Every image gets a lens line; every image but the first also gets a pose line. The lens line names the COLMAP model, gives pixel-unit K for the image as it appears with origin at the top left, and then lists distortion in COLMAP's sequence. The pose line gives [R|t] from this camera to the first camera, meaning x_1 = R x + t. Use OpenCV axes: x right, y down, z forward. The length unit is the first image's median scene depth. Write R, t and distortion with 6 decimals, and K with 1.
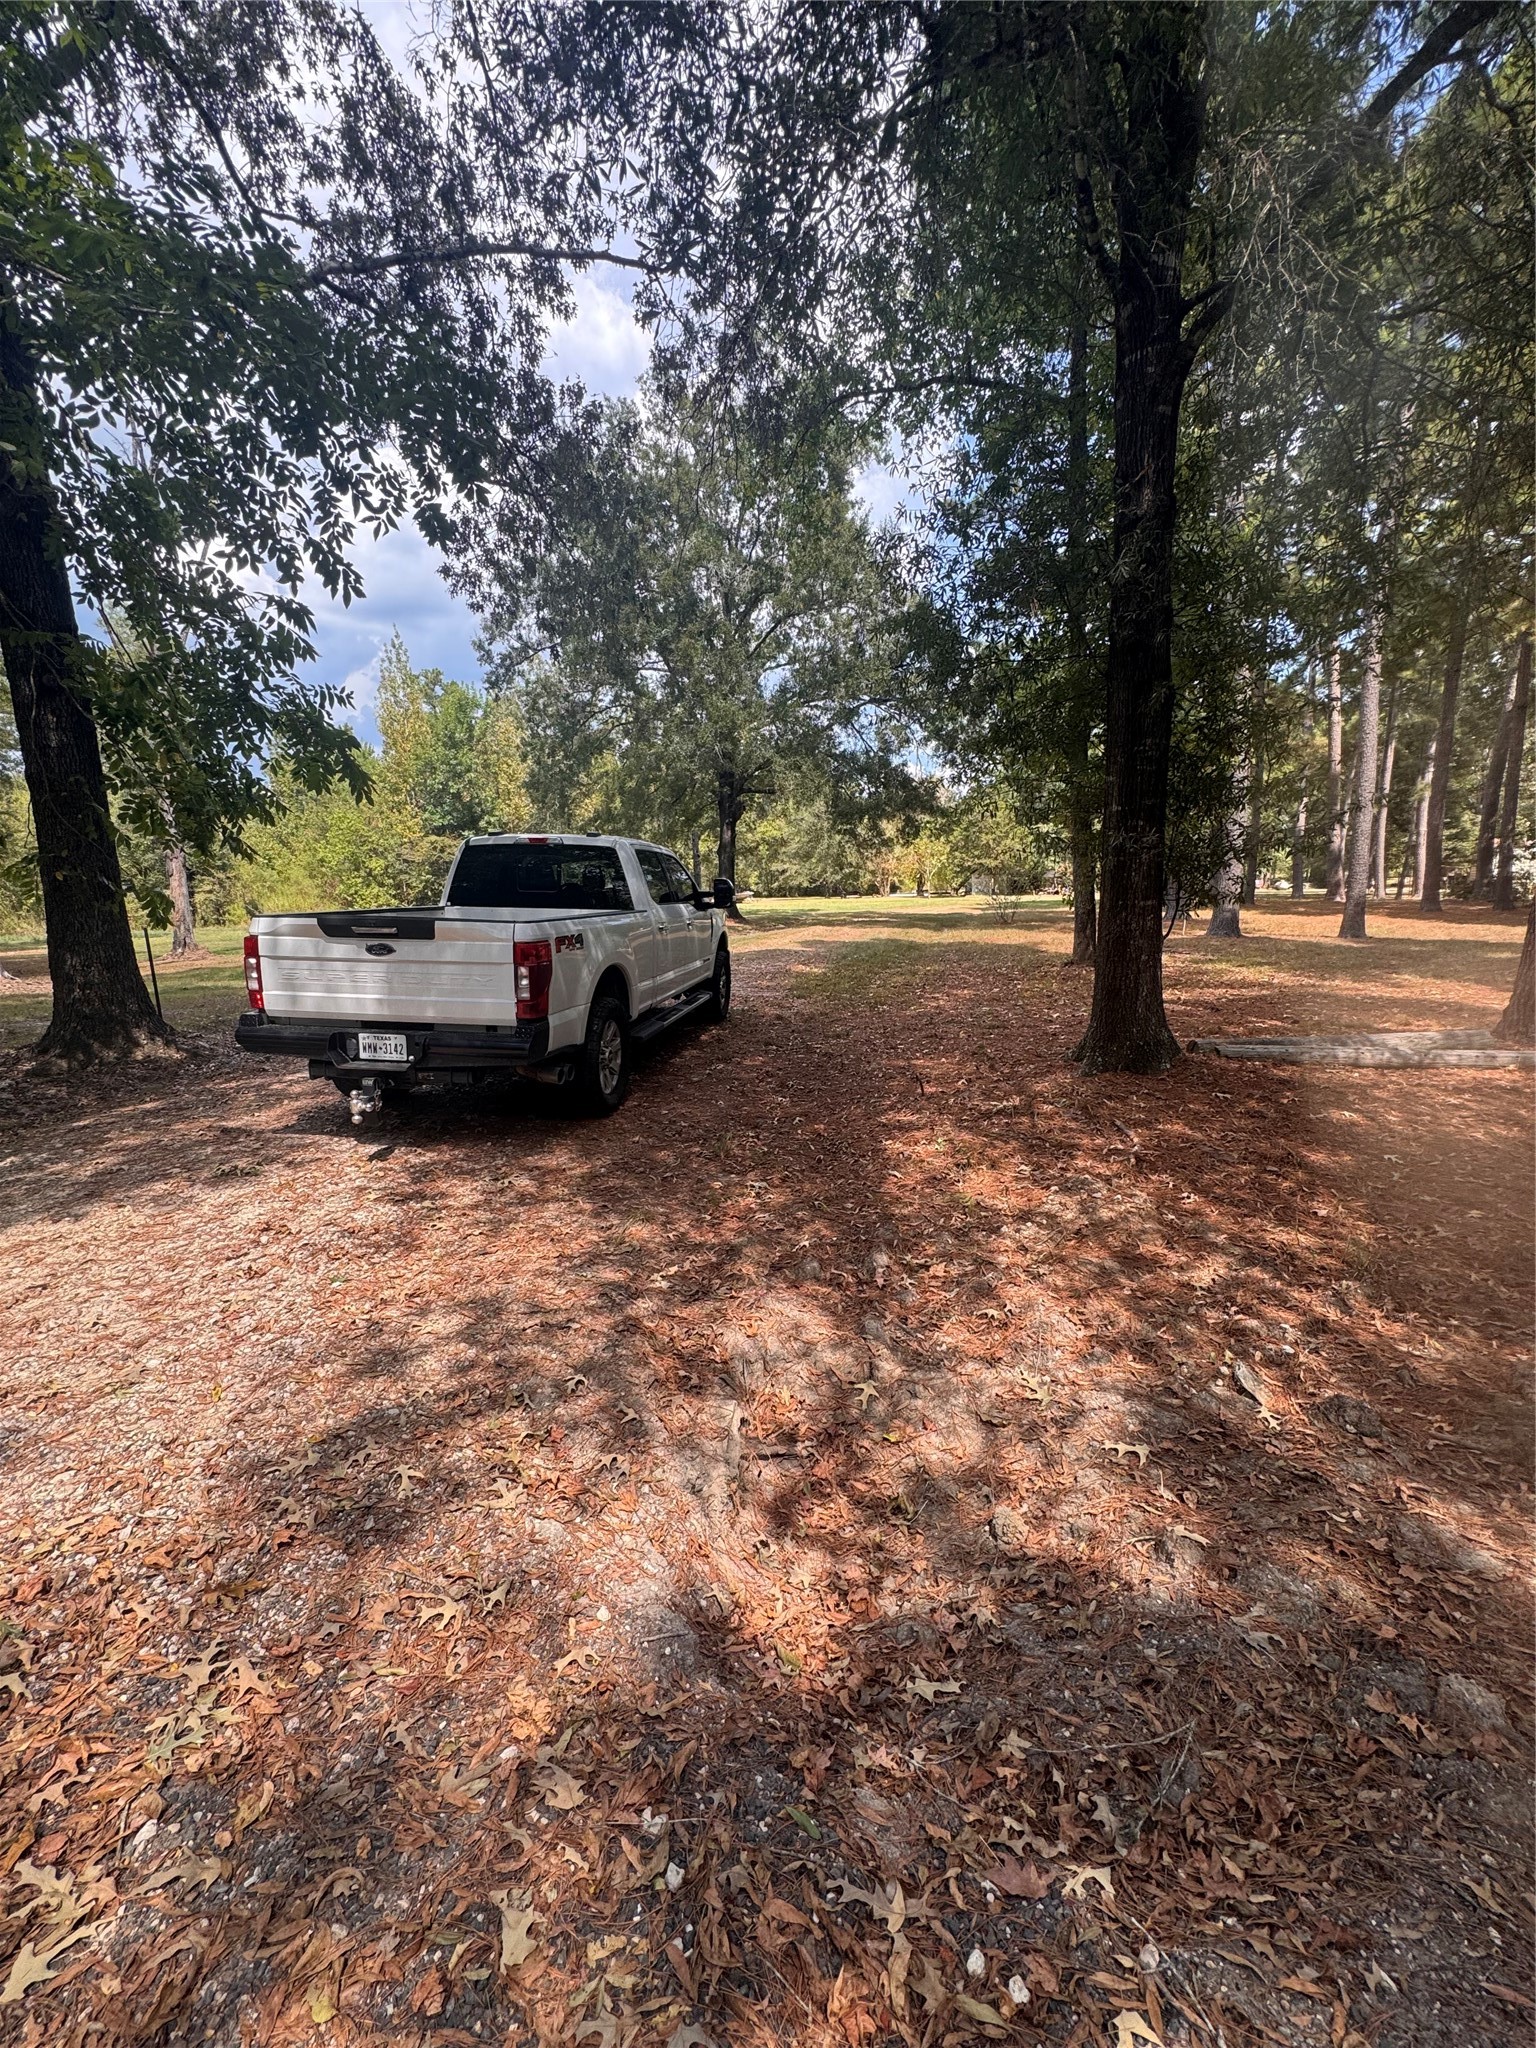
lens RADIAL K [[819.1, 0, 765.3], [0, 819.1, 1014.7], [0, 0, 1]] dist [-0.002617, 0.000042]
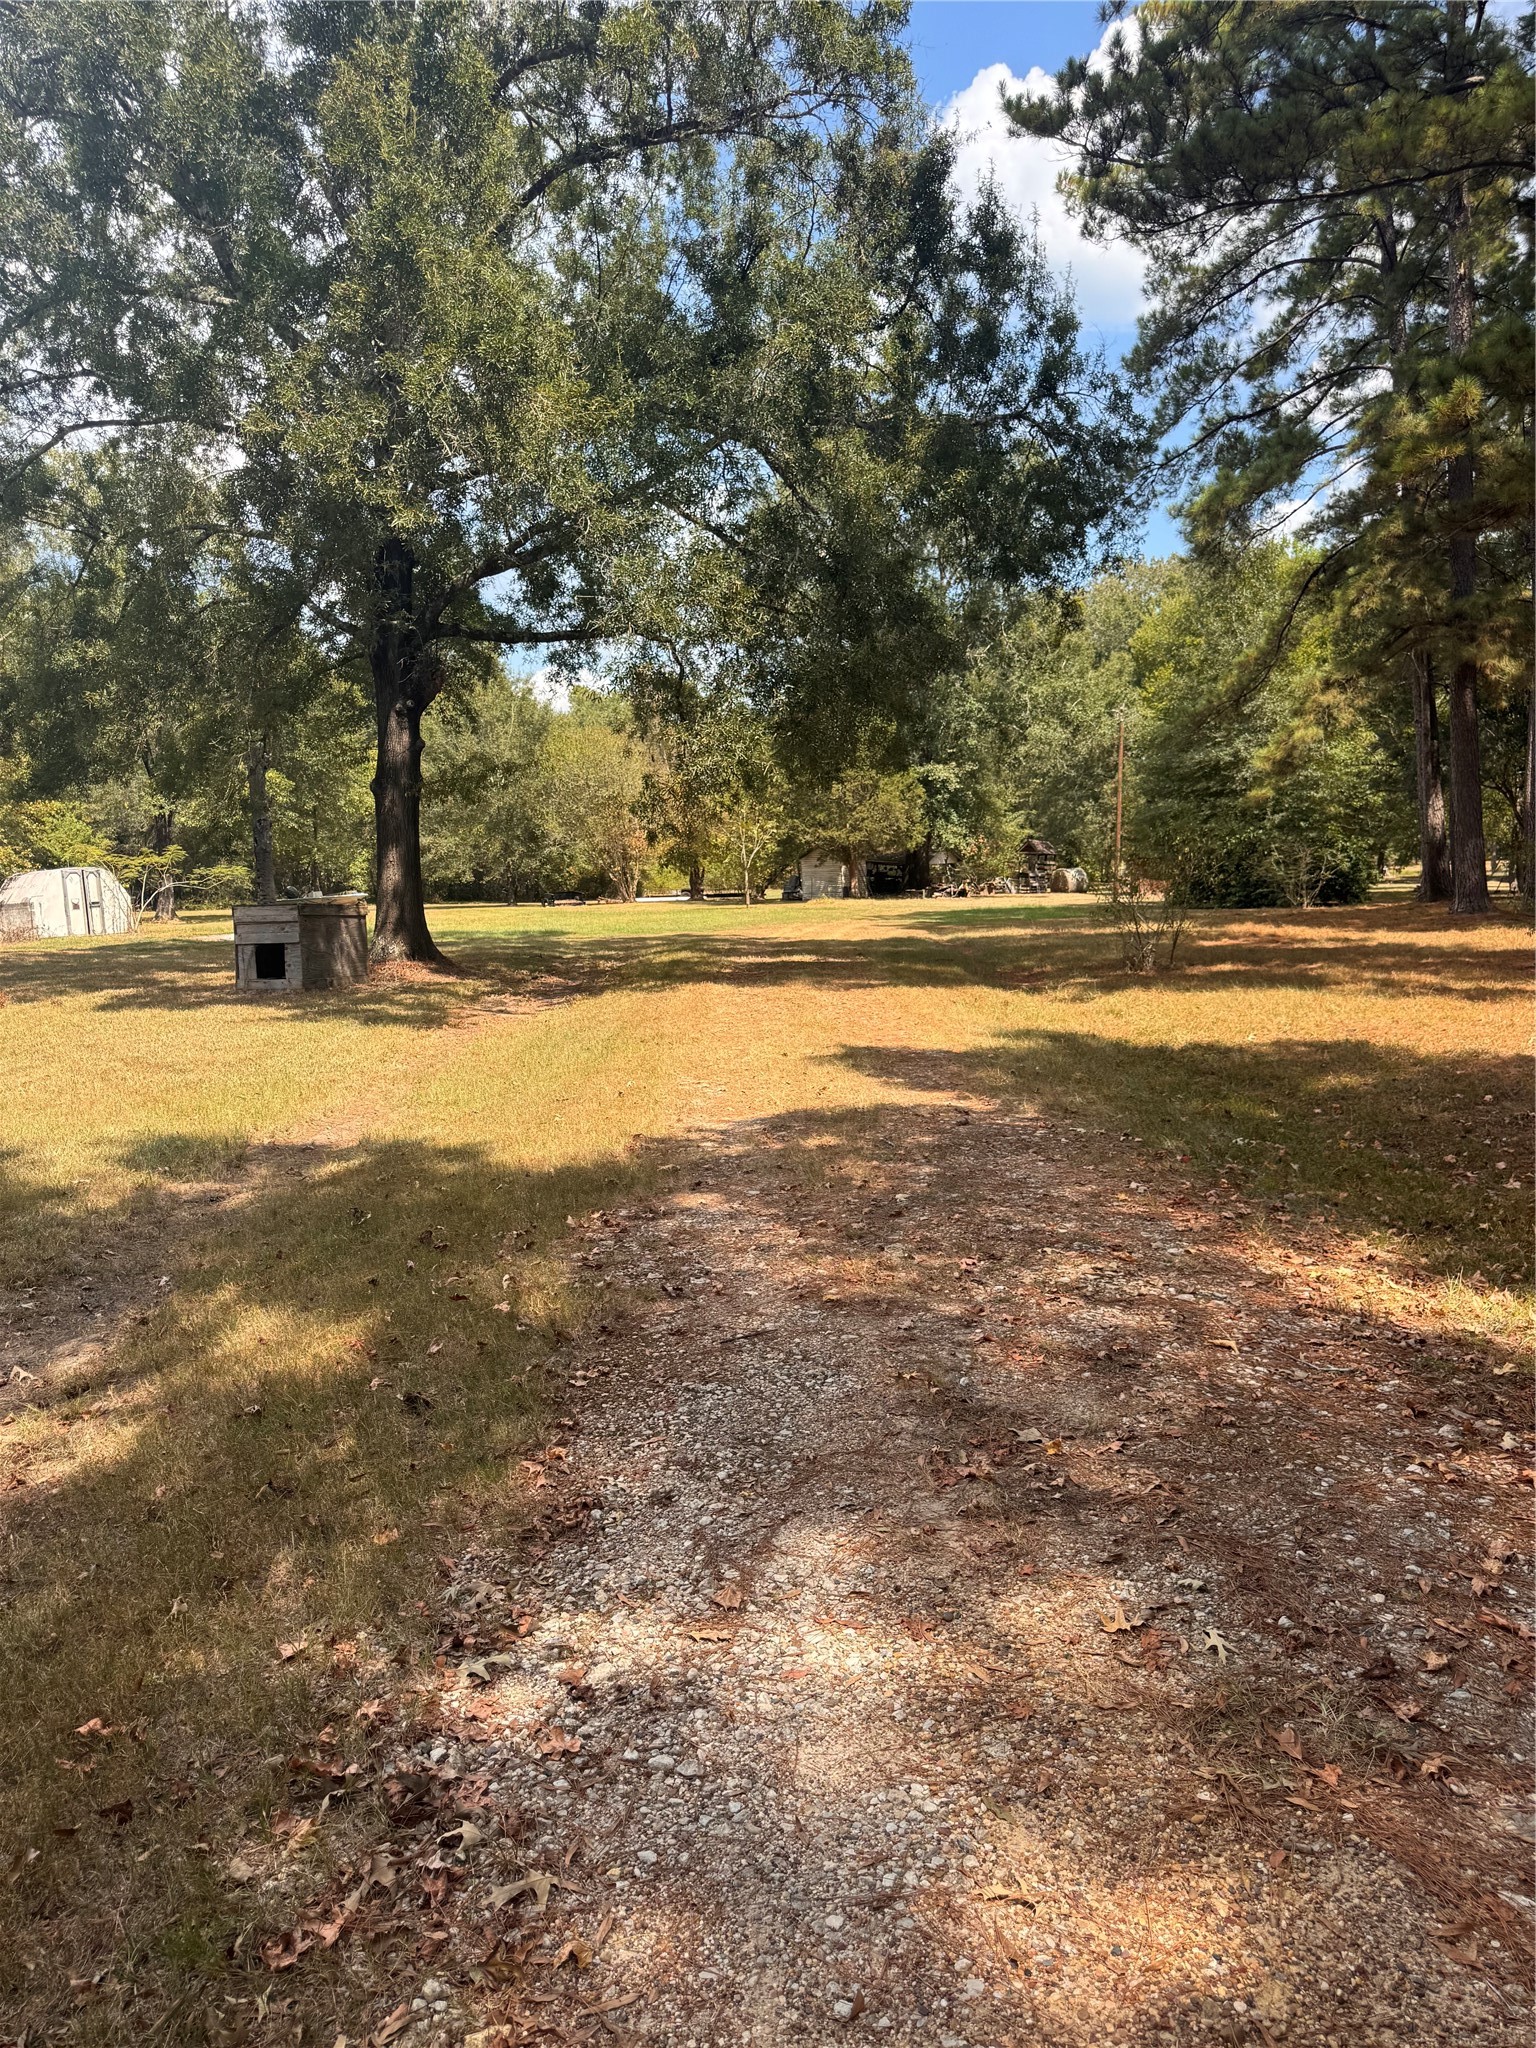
lens RADIAL K [[1431.4, 0, 759.3], [0, 1431.4, 1028.3], [0, 0, 1]] dist [0.090546, -0.116851]
pose [[0.957896, -0.028876, 0.285660, -0.094680], [0.044391, 0.997861, -0.047985, -0.054473], [-0.283664, 0.058645, 0.957129, 0.365065]]
